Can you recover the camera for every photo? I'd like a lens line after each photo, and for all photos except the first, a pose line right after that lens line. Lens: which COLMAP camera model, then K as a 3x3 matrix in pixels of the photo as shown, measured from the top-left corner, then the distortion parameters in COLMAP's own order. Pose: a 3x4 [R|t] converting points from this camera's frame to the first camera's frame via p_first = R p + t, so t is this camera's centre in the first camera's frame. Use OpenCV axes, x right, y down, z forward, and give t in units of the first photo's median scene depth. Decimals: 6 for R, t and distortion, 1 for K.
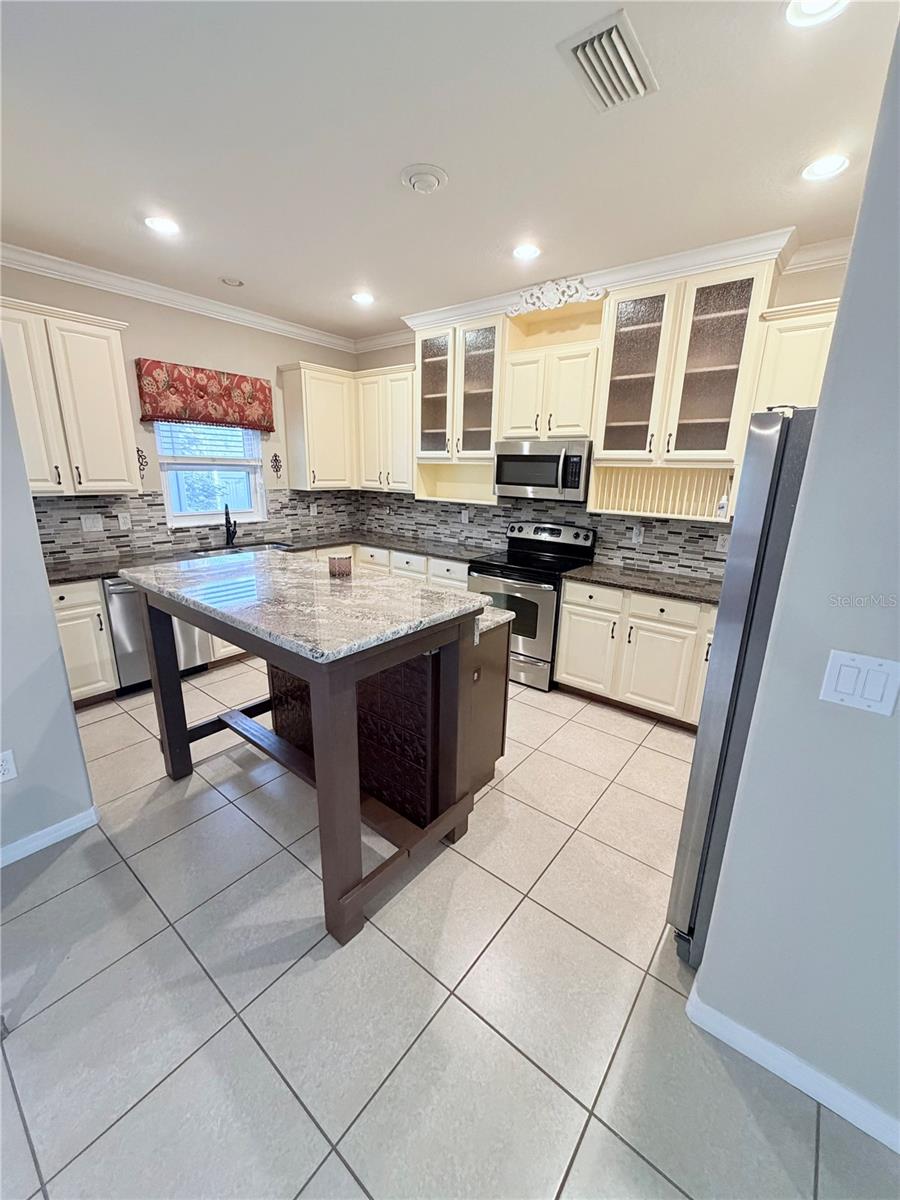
lens RADIAL K [[476.6, 0, 451.4], [0, 476.6, 595.7], [0, 0, 1]] dist [-0.000329, -0.000153]
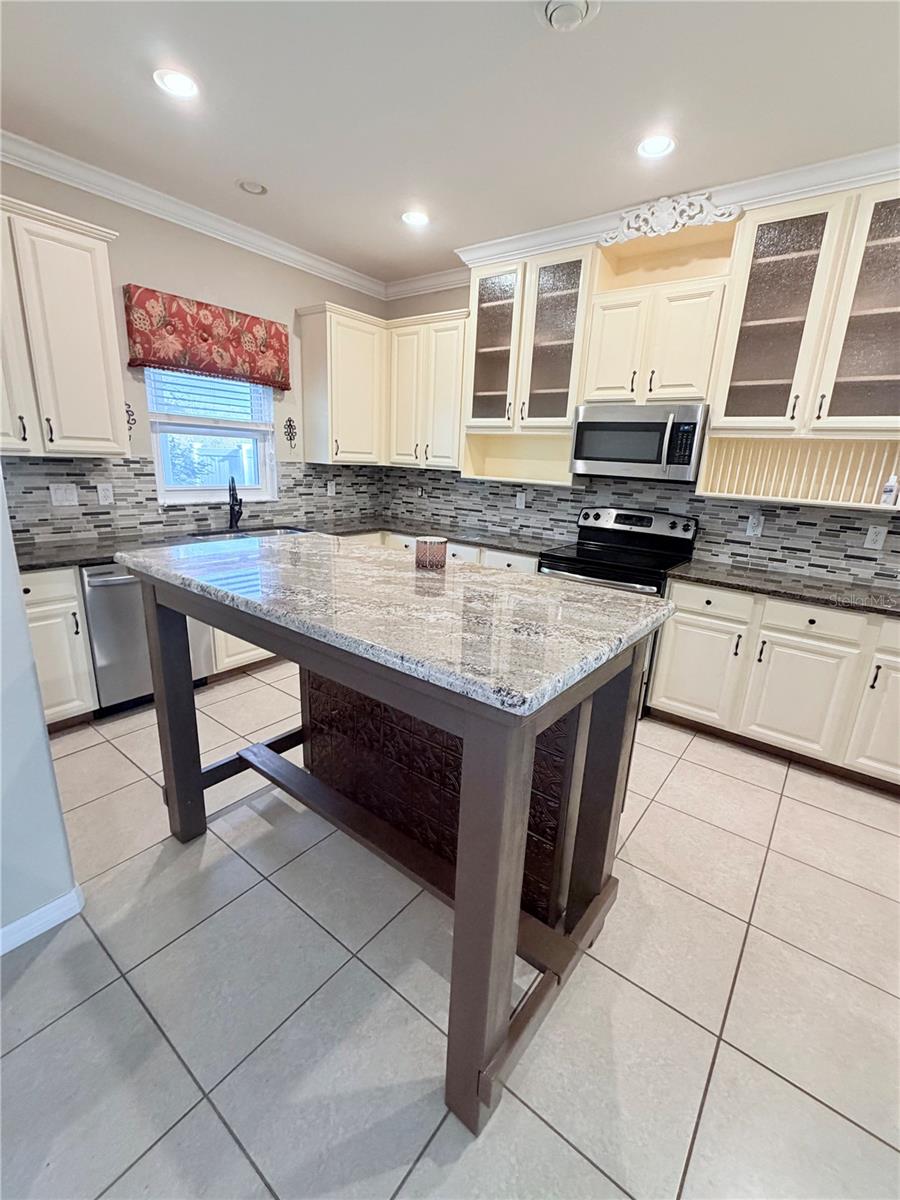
lens RADIAL K [[518.5, 0, 451.3], [0, 518.5, 598.5], [0, 0, 1]] dist [0.000700, -0.000076]
pose [[0.999612, 0.019195, 0.020186, -0.133757], [-0.019311, 0.999798, 0.005558, -0.000088], [-0.020075, -0.005946, 0.999781, 0.137515]]
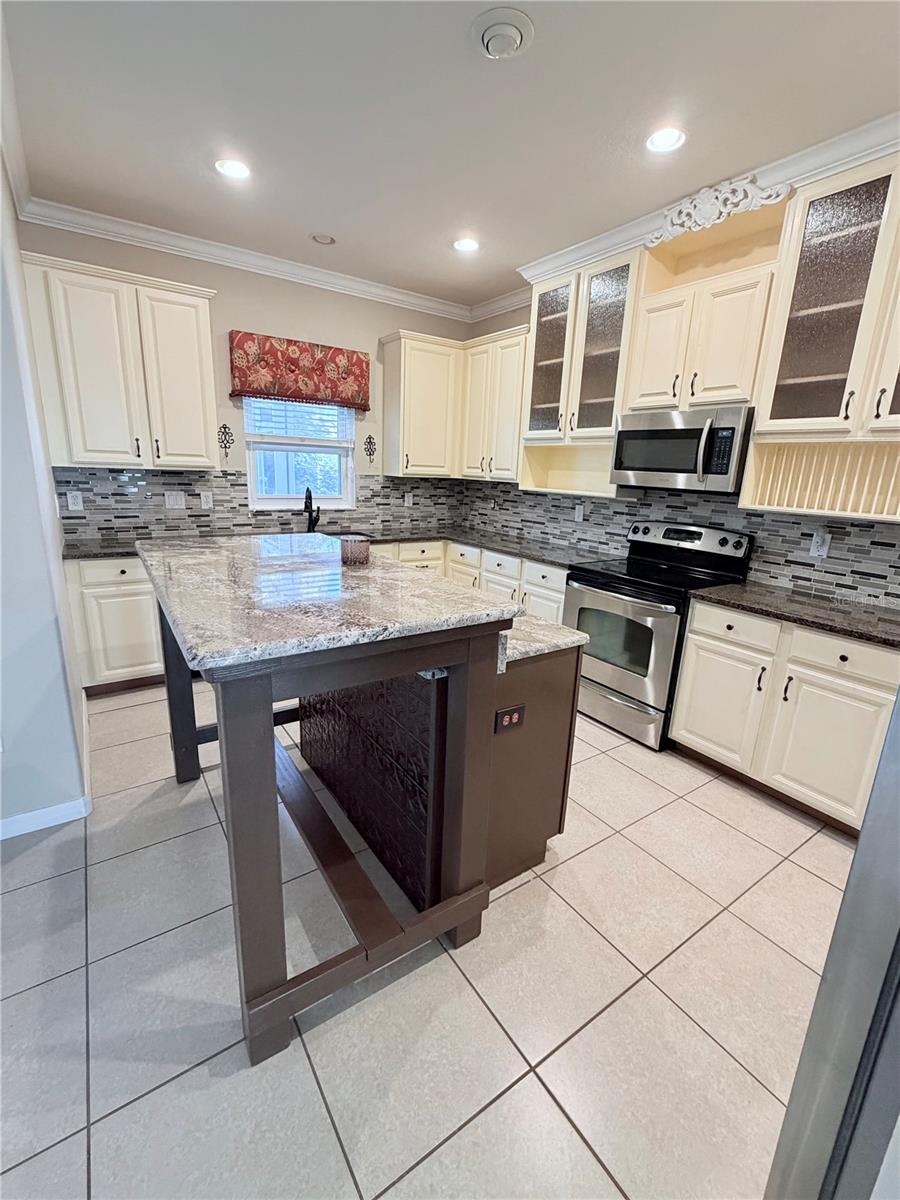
lens RADIAL K [[518.5, 0, 451.3], [0, 518.5, 598.5], [0, 0, 1]] dist [0.000700, -0.000076]
pose [[0.956255, 0.086928, -0.279322, 0.099827], [-0.093038, 0.995625, -0.008662, 0.004767], [0.277347, 0.034271, 0.960158, 0.140365]]
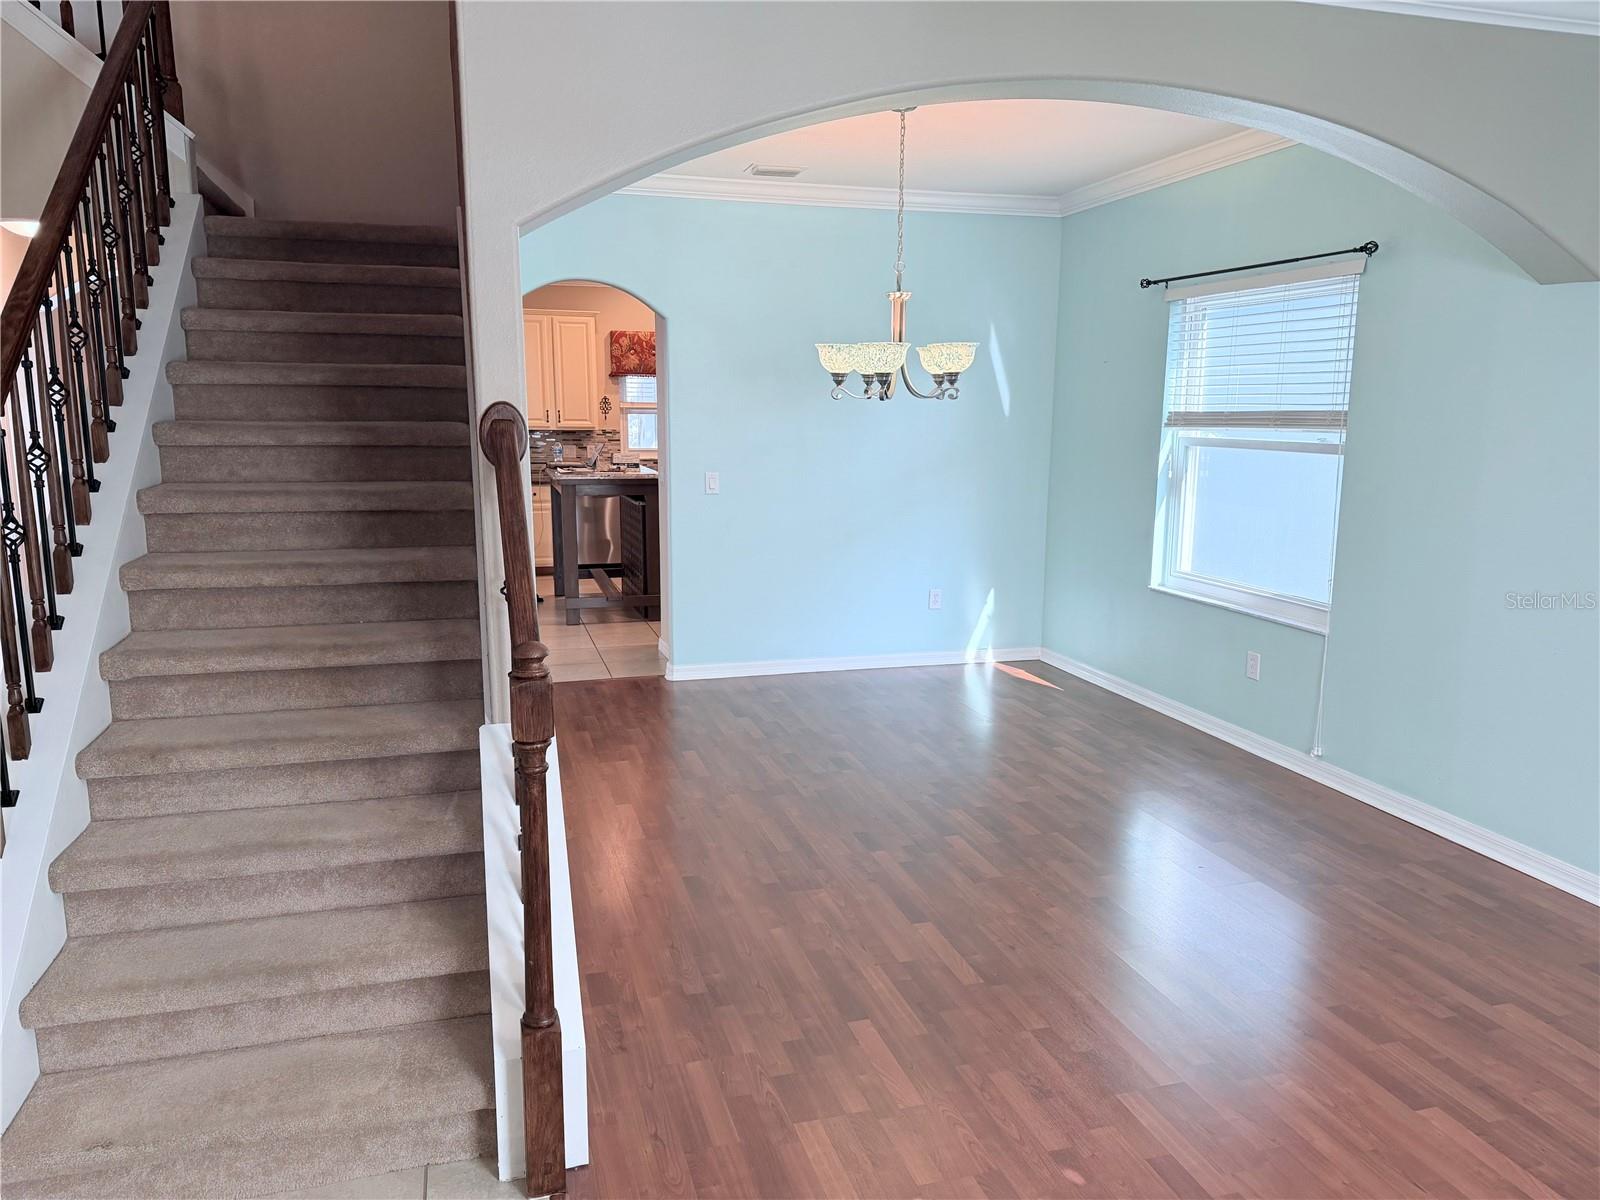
lens RADIAL K [[1134.0, 0, 796.7], [0, 1134.0, 604.8], [0, 0, 1]] dist [0.037379, -0.050182]
pose [[0.816738, 0.081515, -0.571222, 1.645175], [-0.135856, 0.989306, -0.053070, 0.361222], [0.560787, 0.120948, 0.819078, -1.228997]]
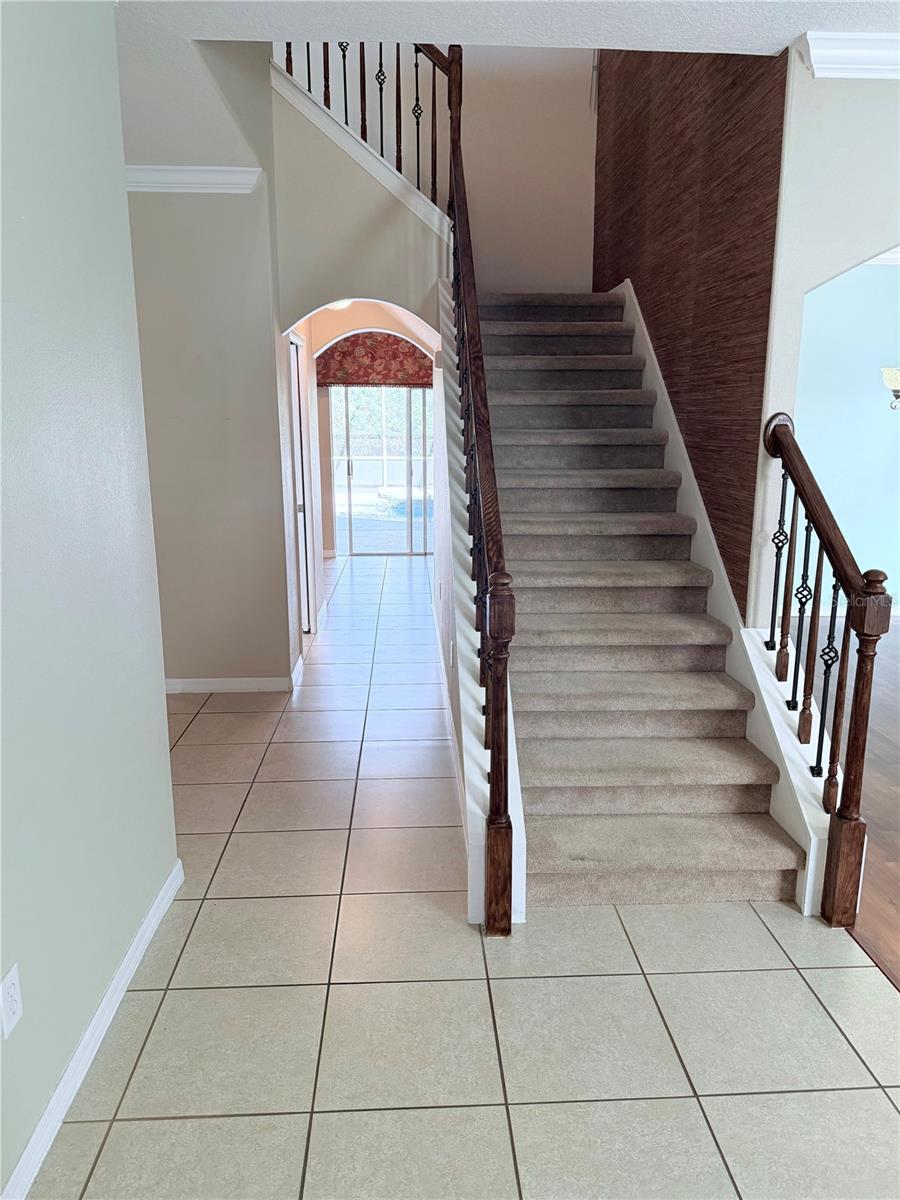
lens RADIAL K [[839.9, 0, 449.9], [0, 839.9, 598.4], [0, 0, 1]] dist [0.147209, -0.247481]
pose [[0.663825, 0.136542, -0.735318, 1.464003], [-0.181153, 0.983271, 0.019046, 0.445026], [0.725617, 0.120562, 0.677455, -1.554868]]
